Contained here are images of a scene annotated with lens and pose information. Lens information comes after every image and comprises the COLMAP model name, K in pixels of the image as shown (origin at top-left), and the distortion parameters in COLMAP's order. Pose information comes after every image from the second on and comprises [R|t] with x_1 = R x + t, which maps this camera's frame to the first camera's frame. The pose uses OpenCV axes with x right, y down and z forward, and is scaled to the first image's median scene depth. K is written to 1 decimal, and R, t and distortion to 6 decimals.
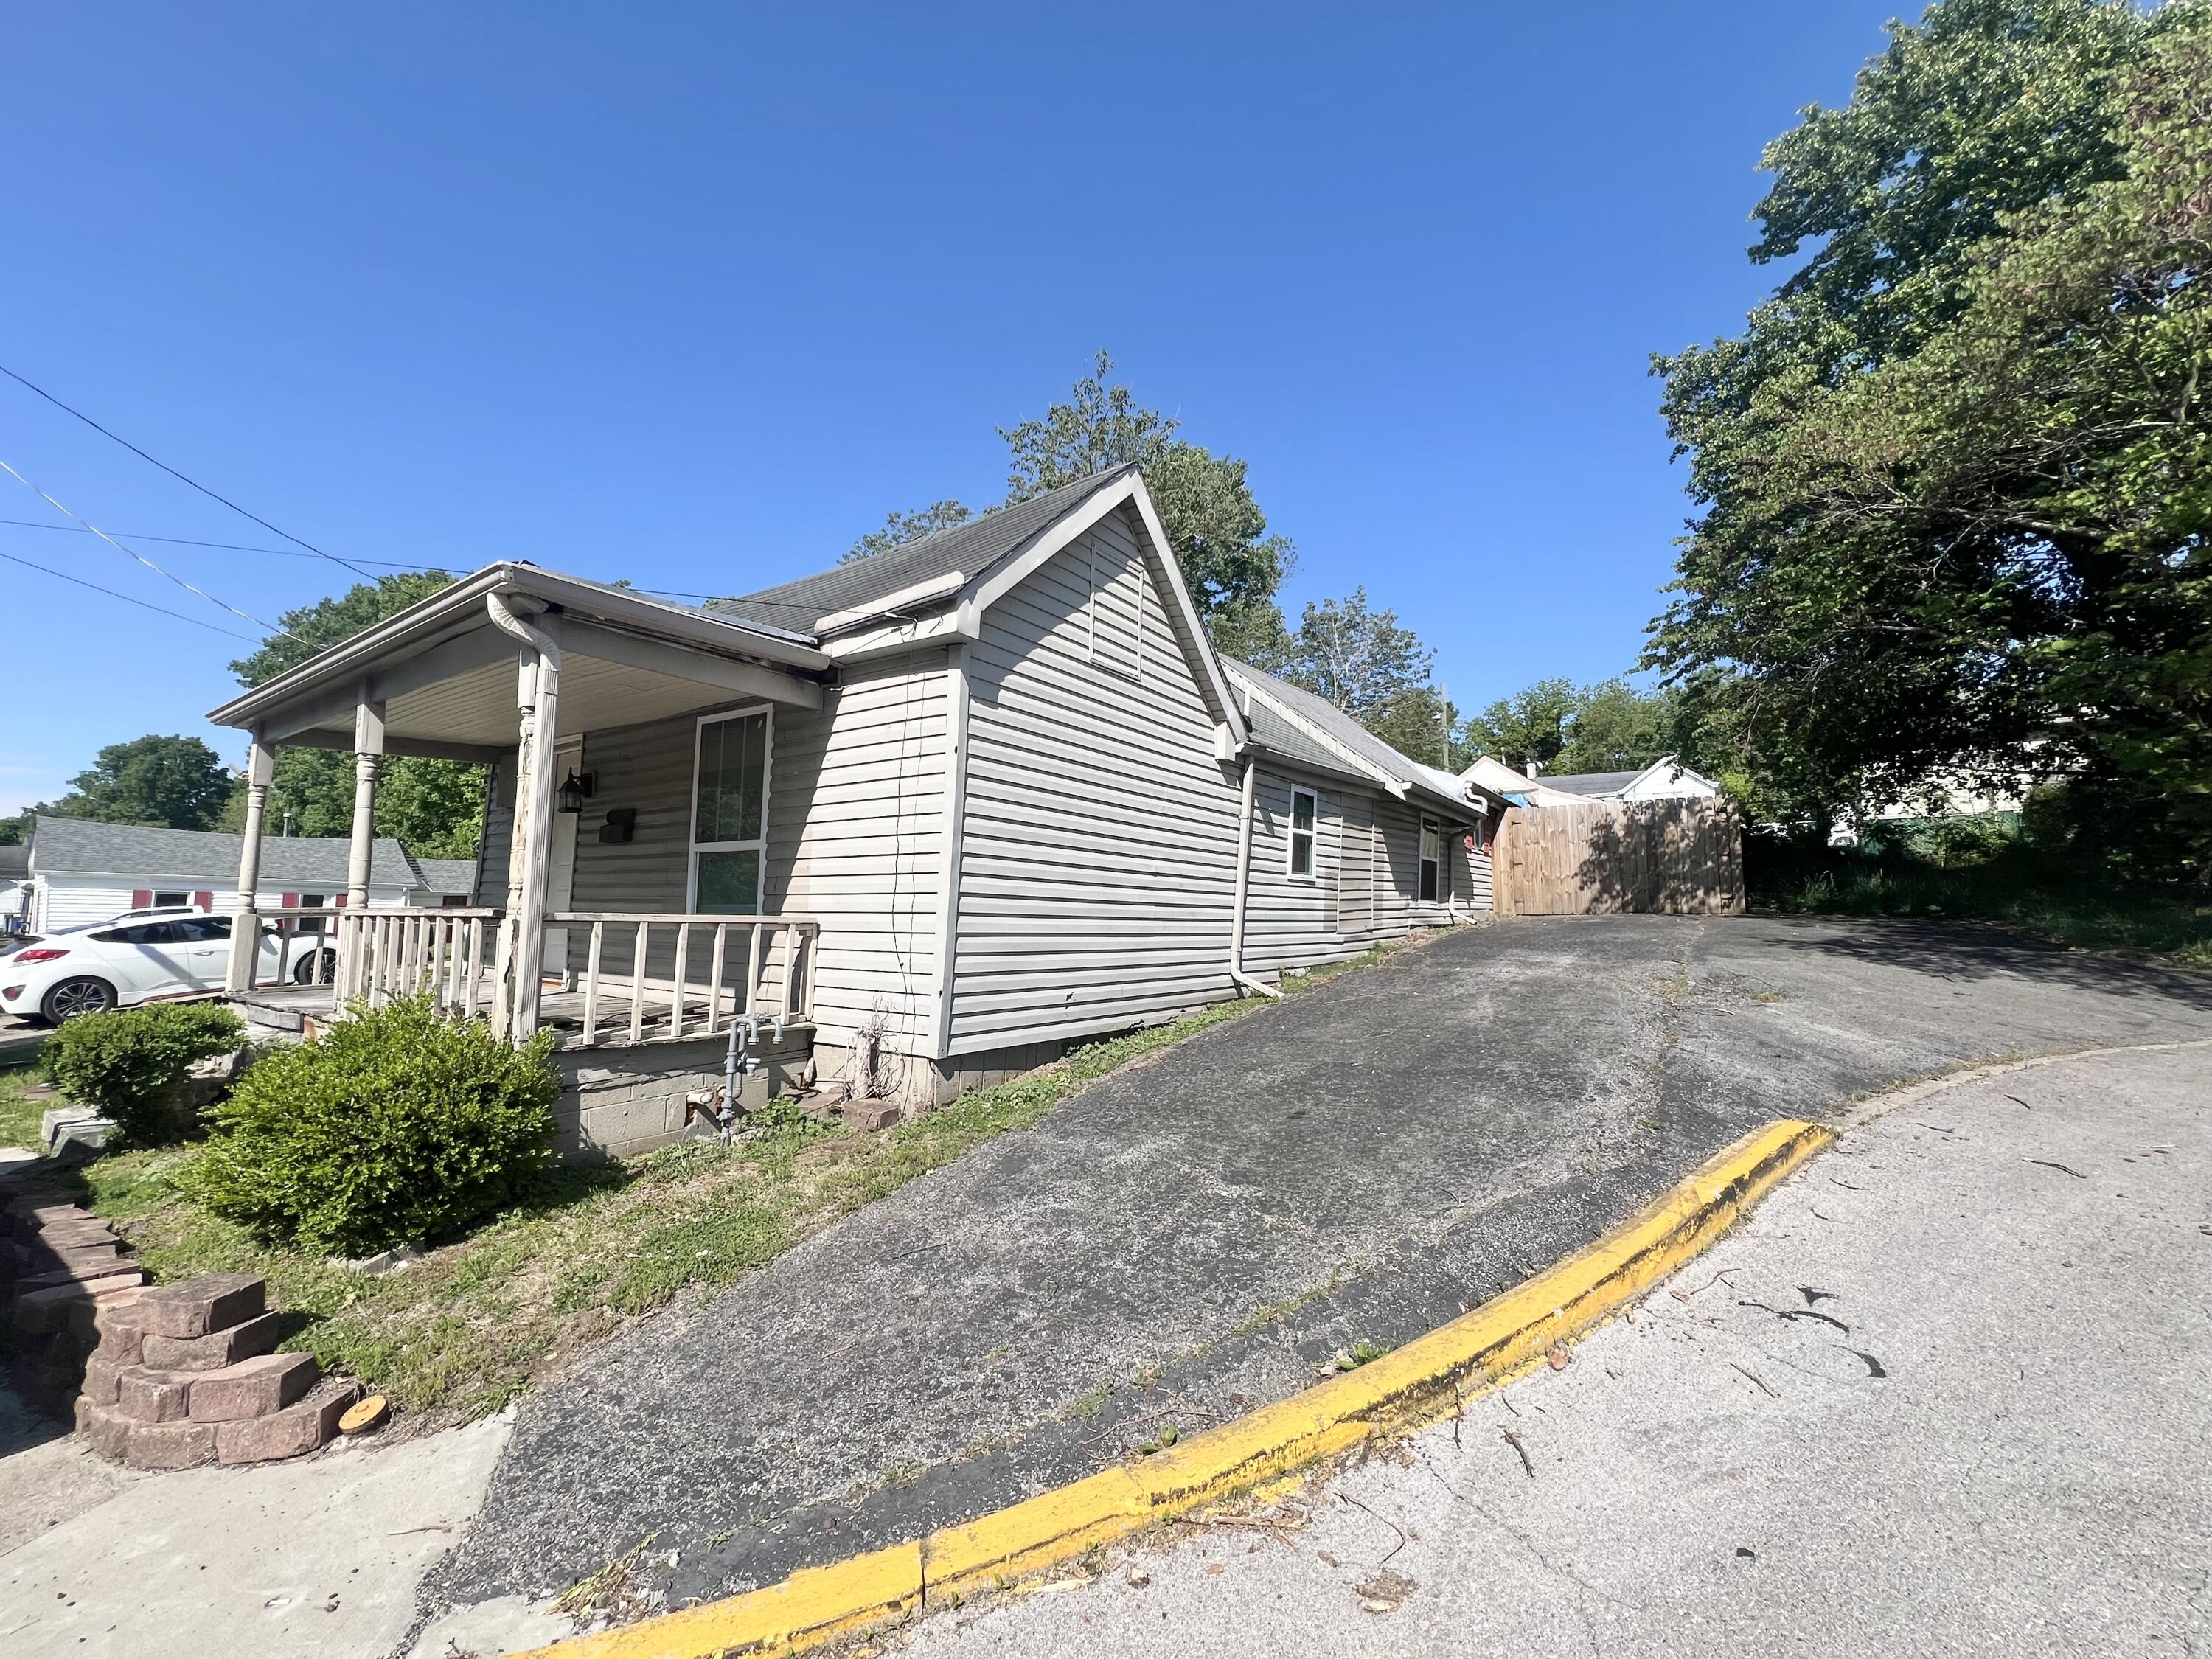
lens RADIAL K [[894.7, 0, 1115.5], [0, 894.7, 821.8], [0, 0, 1]] dist [-0.010846, 0.001704]
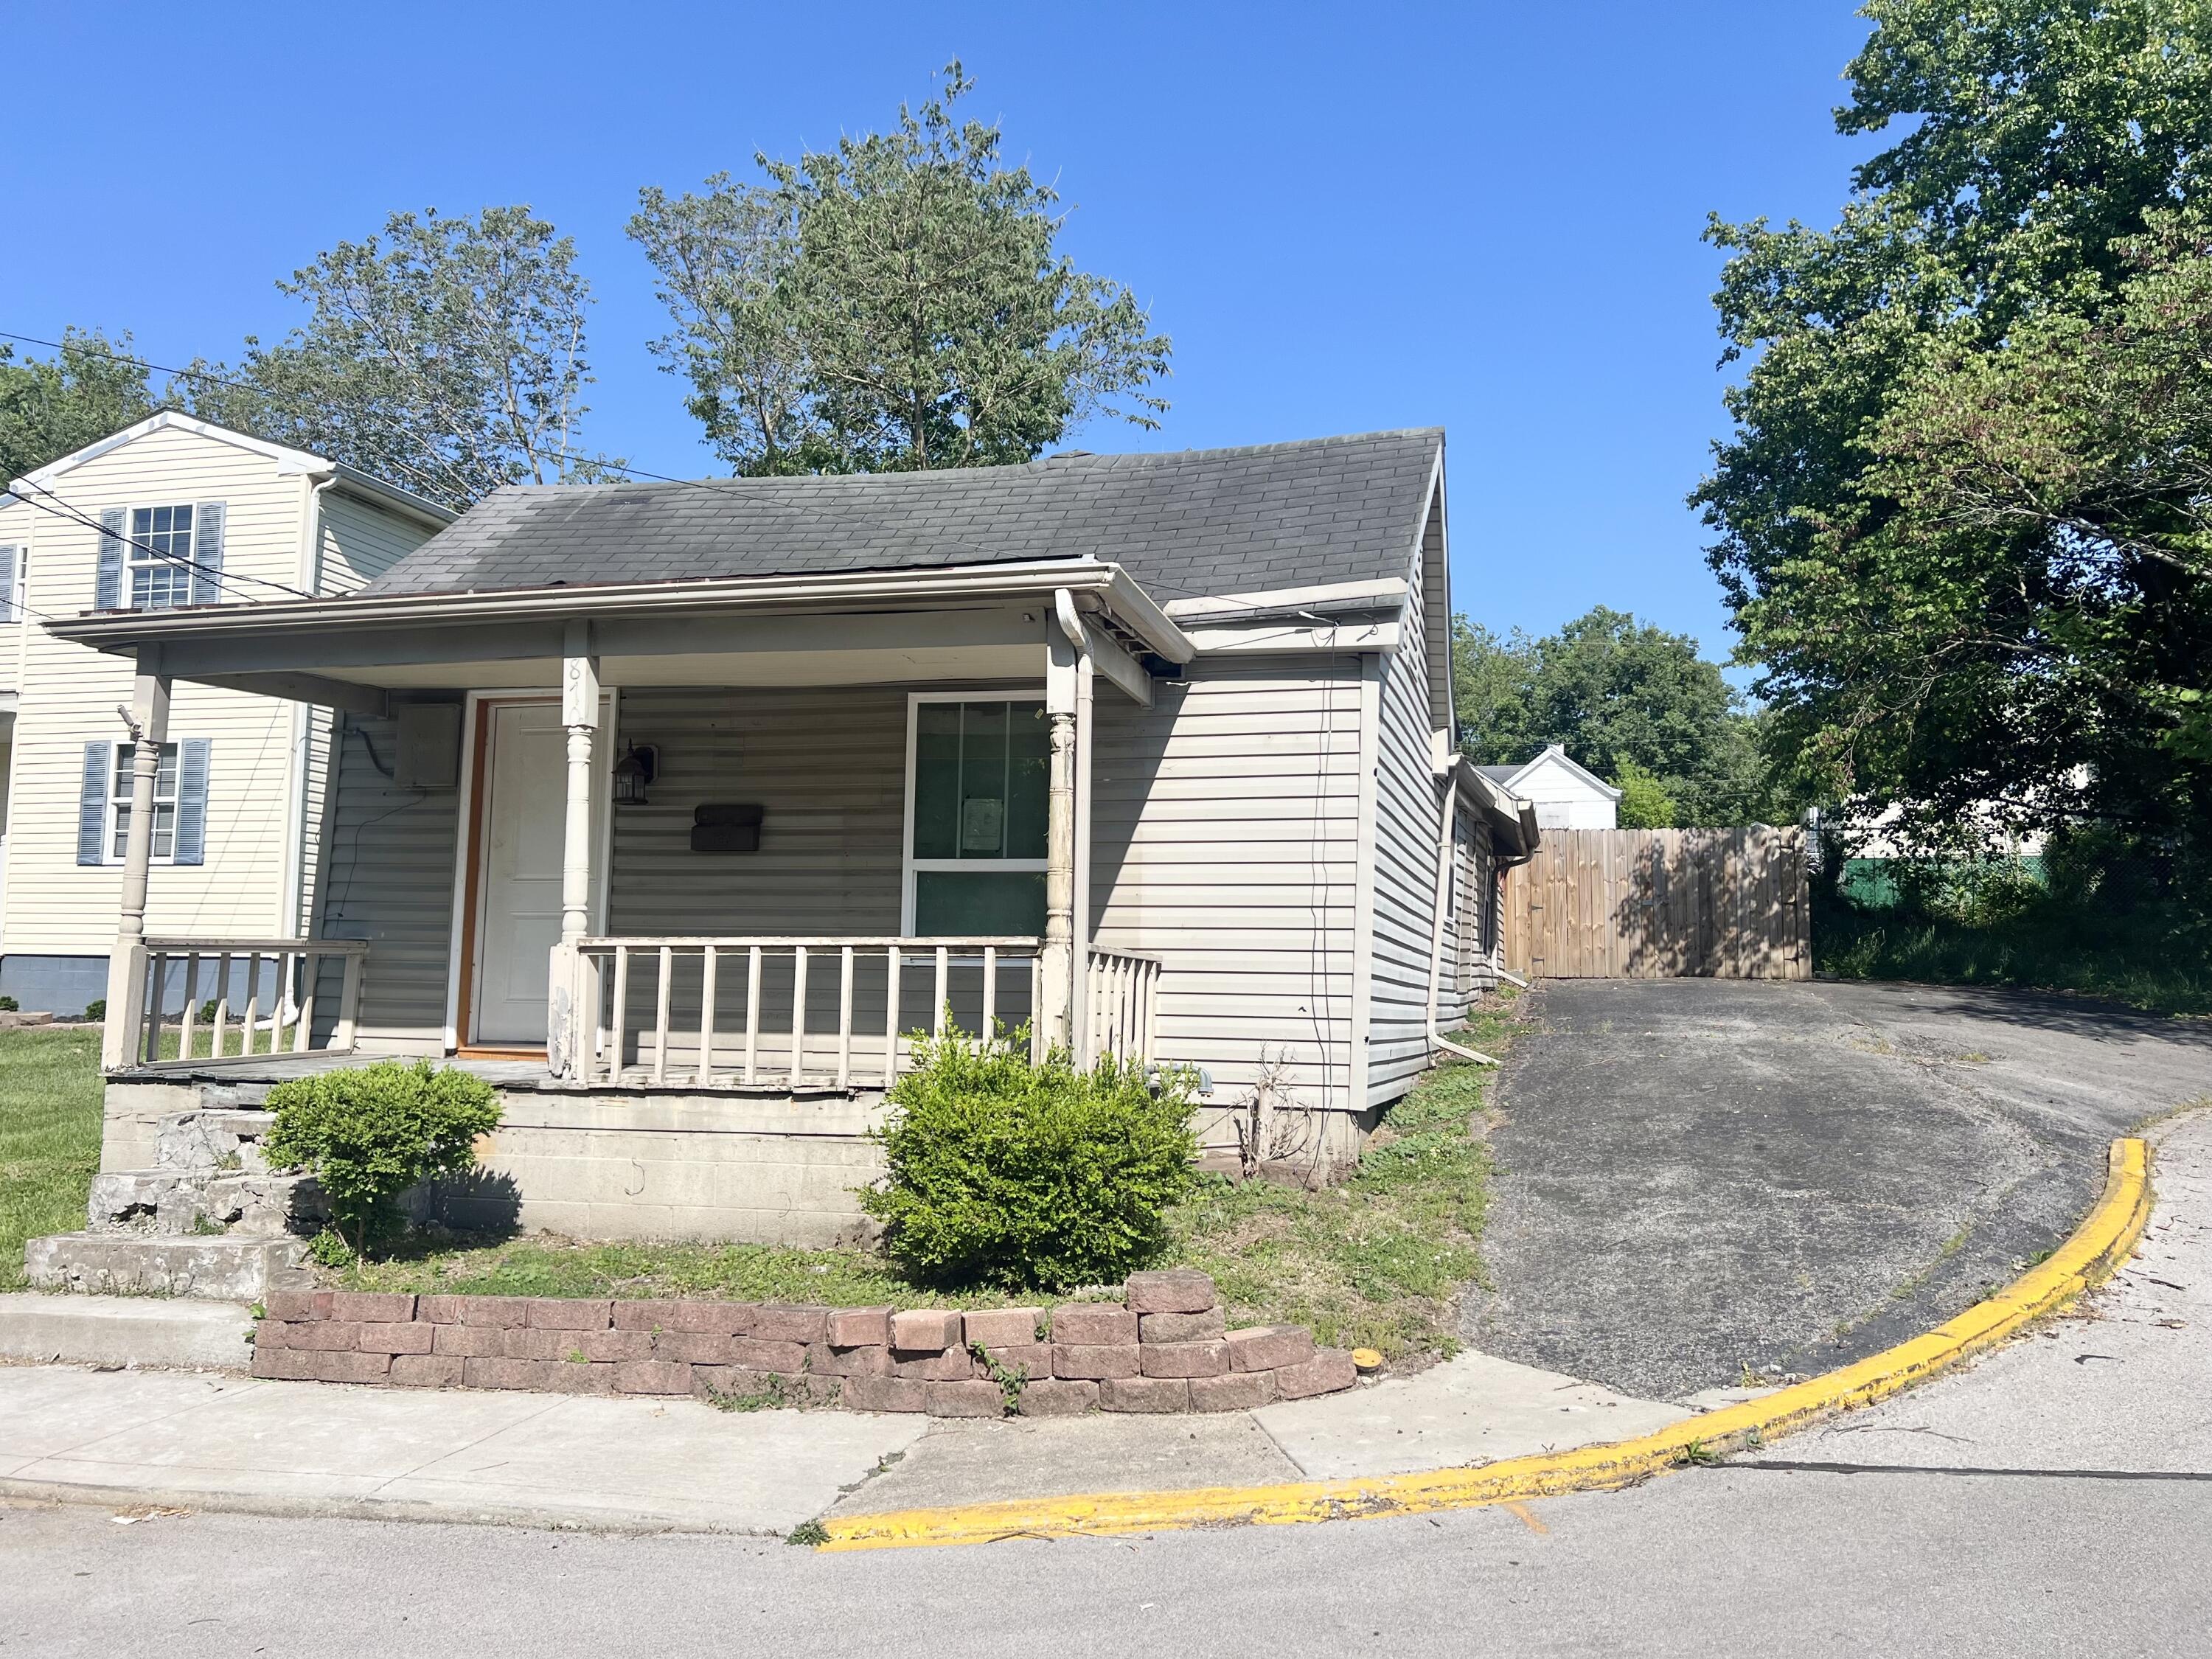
lens RADIAL K [[1677.3, 0, 1109.9], [0, 1677.3, 830.4], [0, 0, 1]] dist [0.057735, -0.066386]
pose [[0.938677, 0.036394, 0.342871, -0.728482], [-0.041252, 0.999125, 0.006884, -0.016110], [-0.342320, -0.020606, 0.939357, -0.366247]]
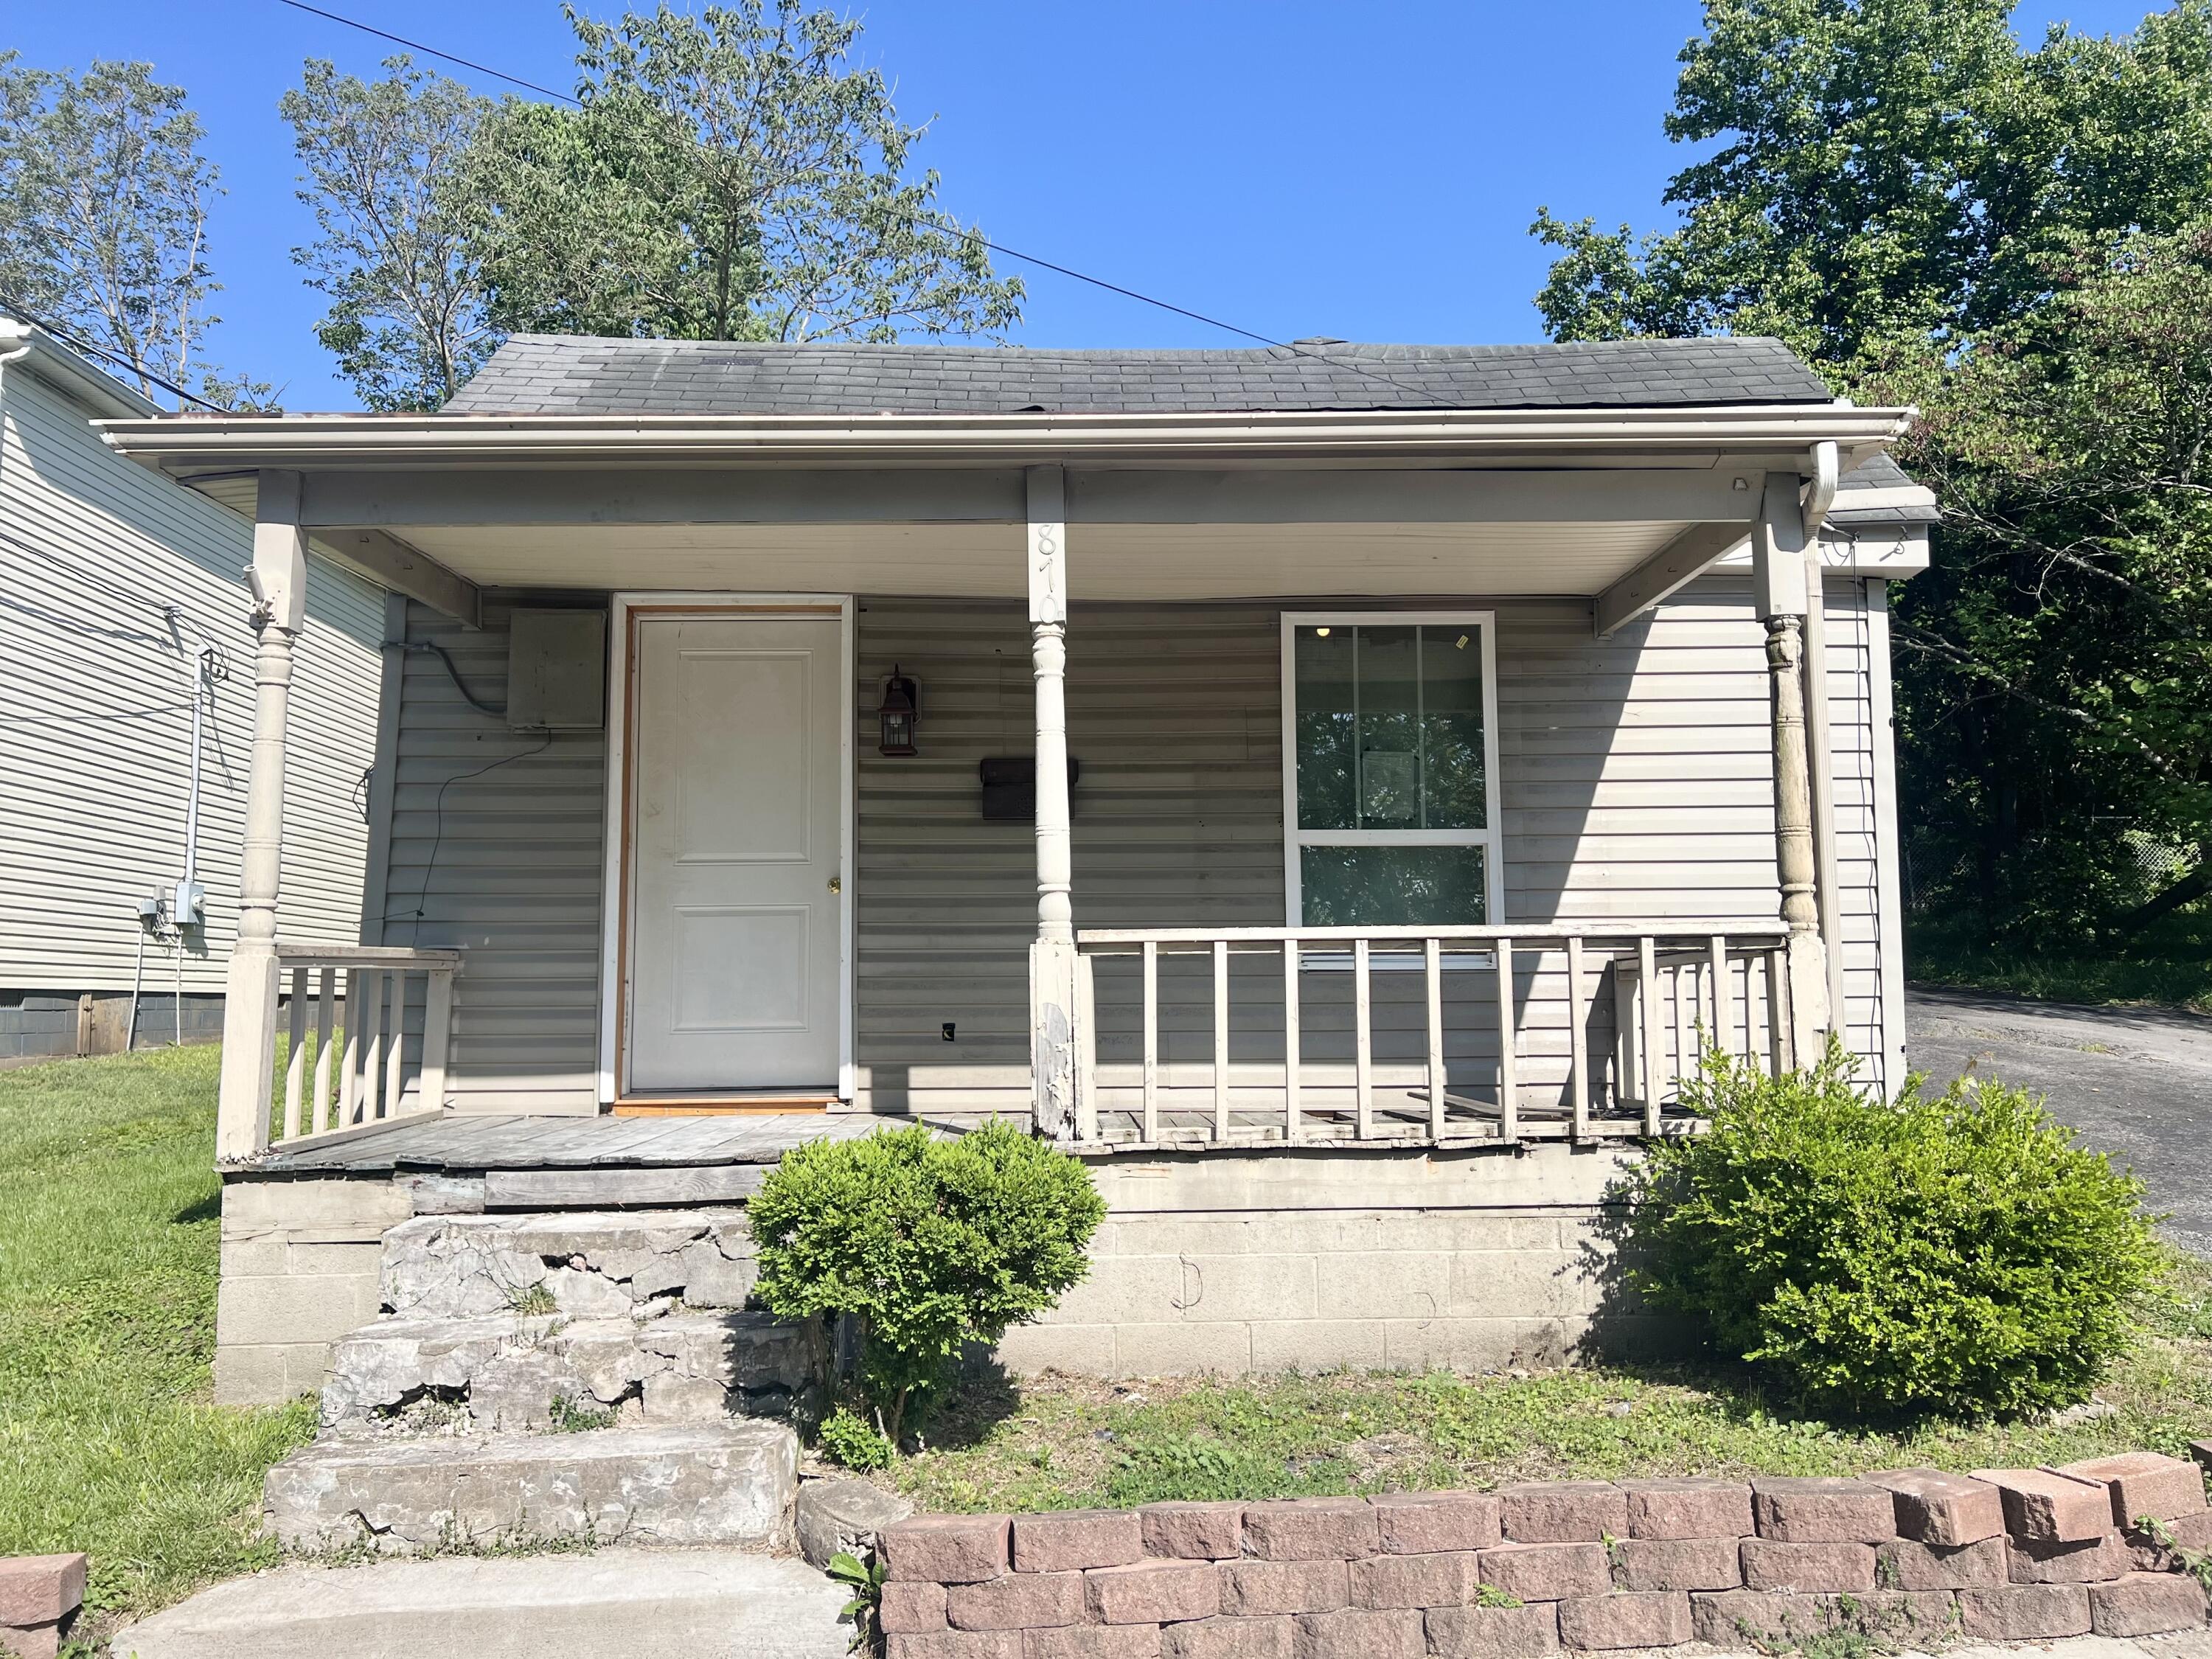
lens RADIAL K [[1677.3, 0, 1098.9], [0, 1677.3, 832.2], [0, 0, 1]] dist [0.057735, -0.066386]
pose [[0.808123, 0.042128, 0.587506, -1.101785], [-0.042489, 0.999010, -0.013192, 0.040940], [-0.587480, -0.014301, 0.809112, 0.176634]]
